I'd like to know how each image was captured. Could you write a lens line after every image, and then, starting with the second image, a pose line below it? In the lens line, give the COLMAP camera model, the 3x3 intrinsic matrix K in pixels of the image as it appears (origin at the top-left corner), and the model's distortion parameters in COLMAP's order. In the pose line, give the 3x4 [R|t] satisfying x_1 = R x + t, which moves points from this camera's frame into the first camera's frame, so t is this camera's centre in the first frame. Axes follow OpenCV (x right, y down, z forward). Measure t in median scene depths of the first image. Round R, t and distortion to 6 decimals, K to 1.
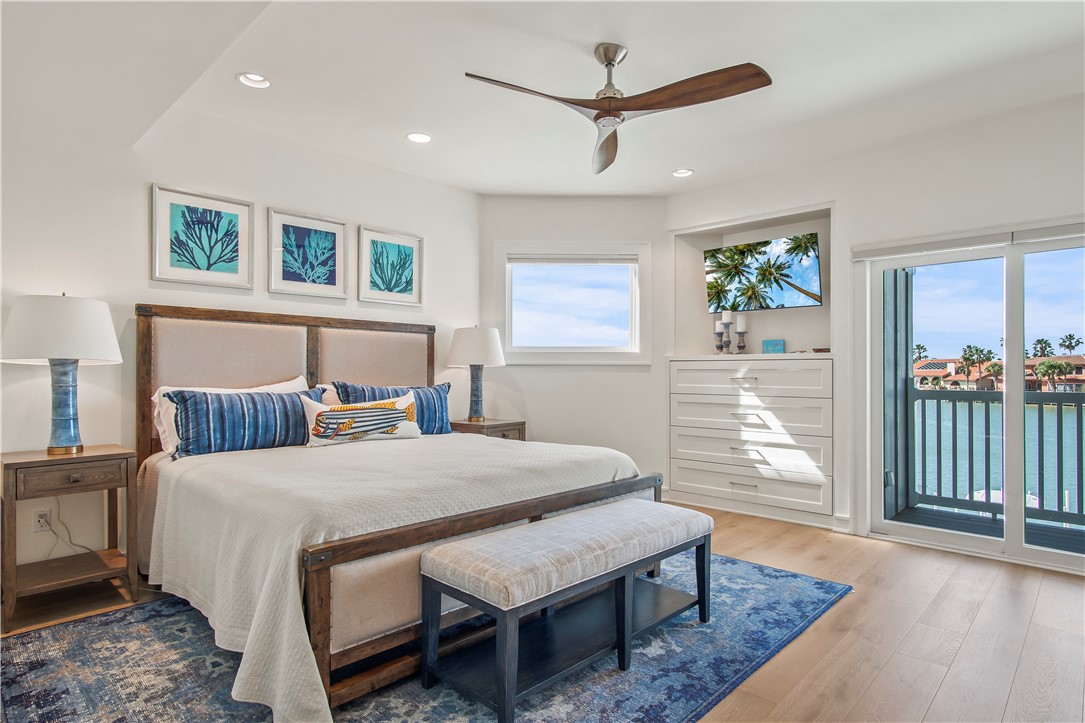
lens RADIAL K [[590.1, 0, 544.0], [0, 590.1, 364.3], [0, 0, 1]] dist [0.005132, 0.000797]
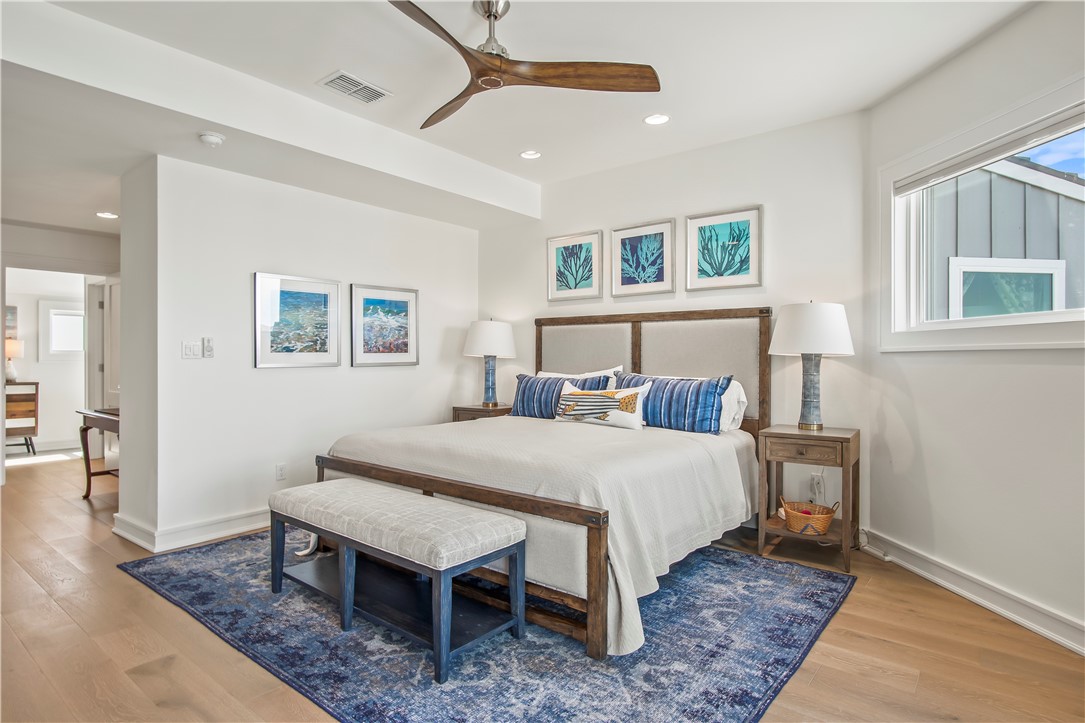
lens RADIAL K [[590.1, 0, 540.9], [0, 590.1, 357.0], [0, 0, 1]] dist [0.005132, 0.000797]
pose [[0.083478, -0.007633, -0.996480, 0.716822], [0.009792, 0.999929, -0.006839, 0.008561], [0.996461, -0.009186, 0.083547, 0.718155]]
